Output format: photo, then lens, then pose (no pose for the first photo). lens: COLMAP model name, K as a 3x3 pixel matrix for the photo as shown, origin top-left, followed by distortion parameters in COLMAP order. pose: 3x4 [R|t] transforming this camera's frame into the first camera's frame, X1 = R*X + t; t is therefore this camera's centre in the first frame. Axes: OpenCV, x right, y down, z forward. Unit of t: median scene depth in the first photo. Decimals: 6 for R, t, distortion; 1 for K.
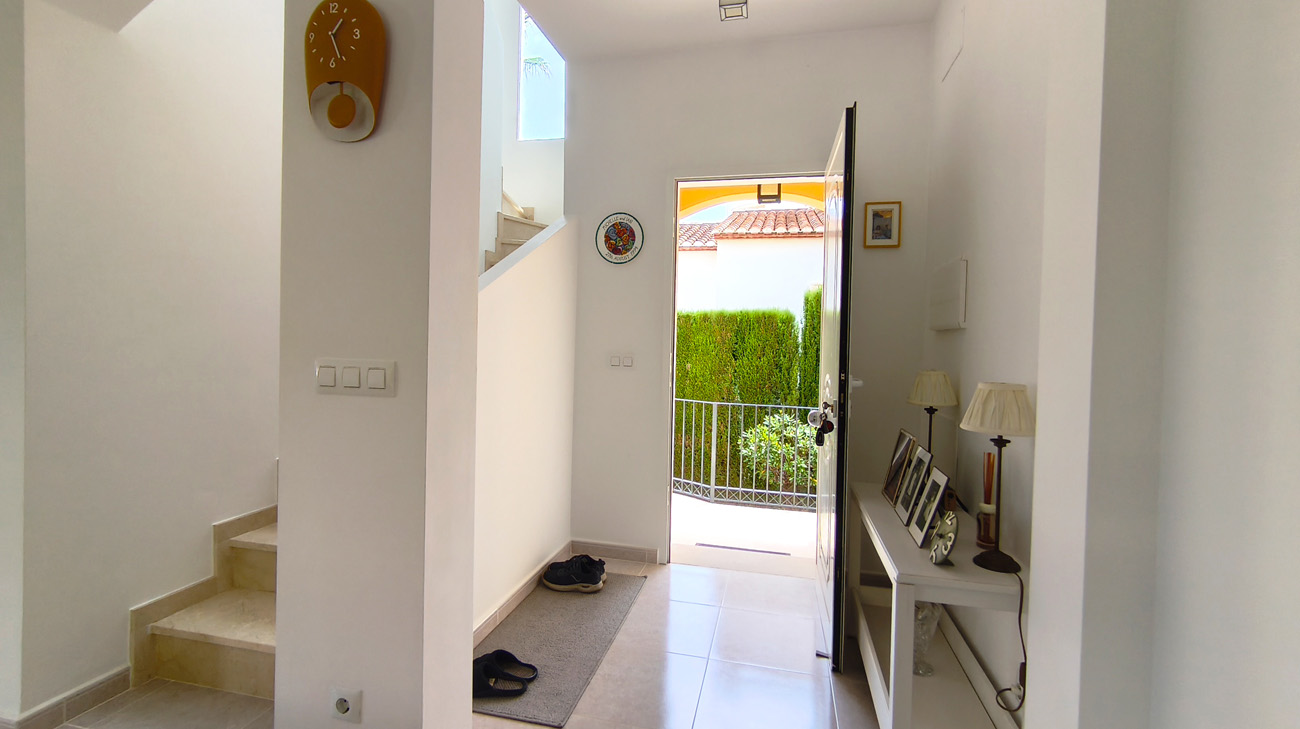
lens RADIAL K [[569.7, 0, 651.7], [0, 569.7, 365.4], [0, 0, 1]] dist [-0.001603, 0.000732]
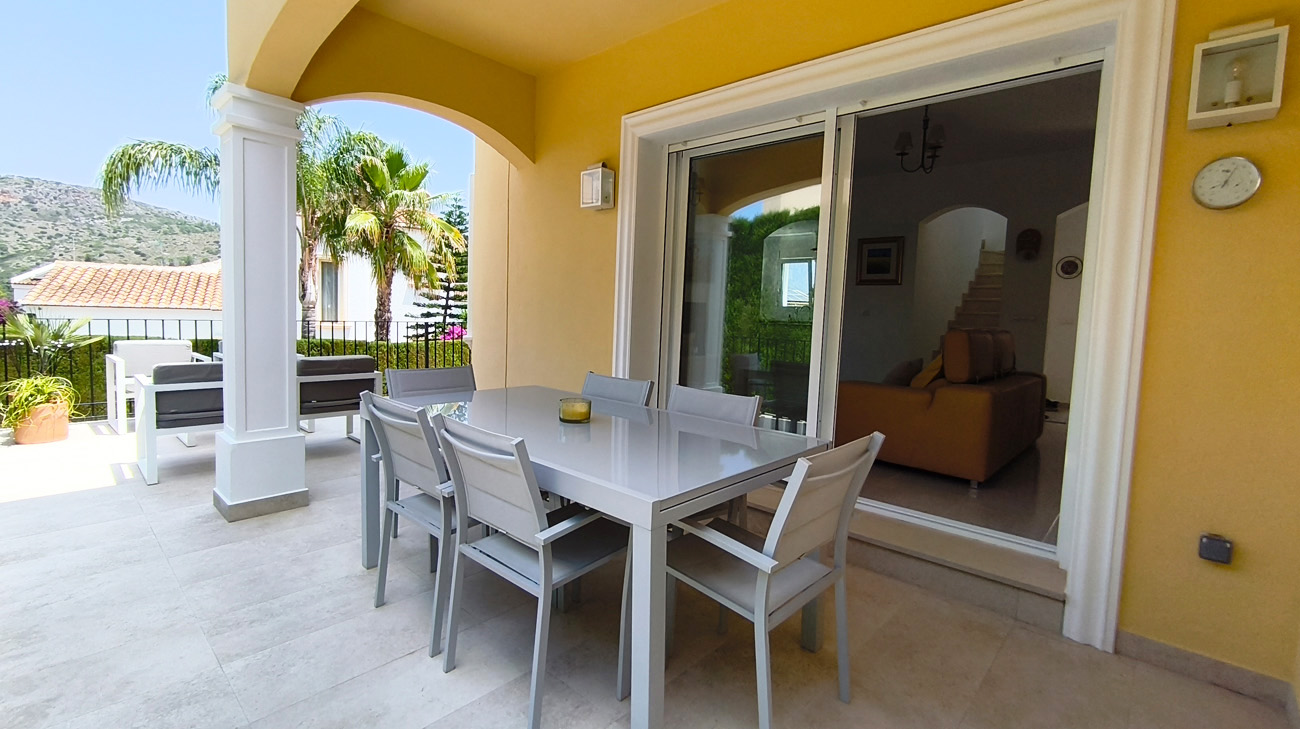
lens RADIAL K [[569.7, 0, 645.9], [0, 569.7, 356.1], [0, 0, 1]] dist [-0.001603, 0.000732]
pose [[0.867032, 0.052539, -0.495474, -0.237513], [-0.043420, 0.998609, 0.029909, 0.085808], [0.496356, -0.004419, 0.868108, -1.145285]]
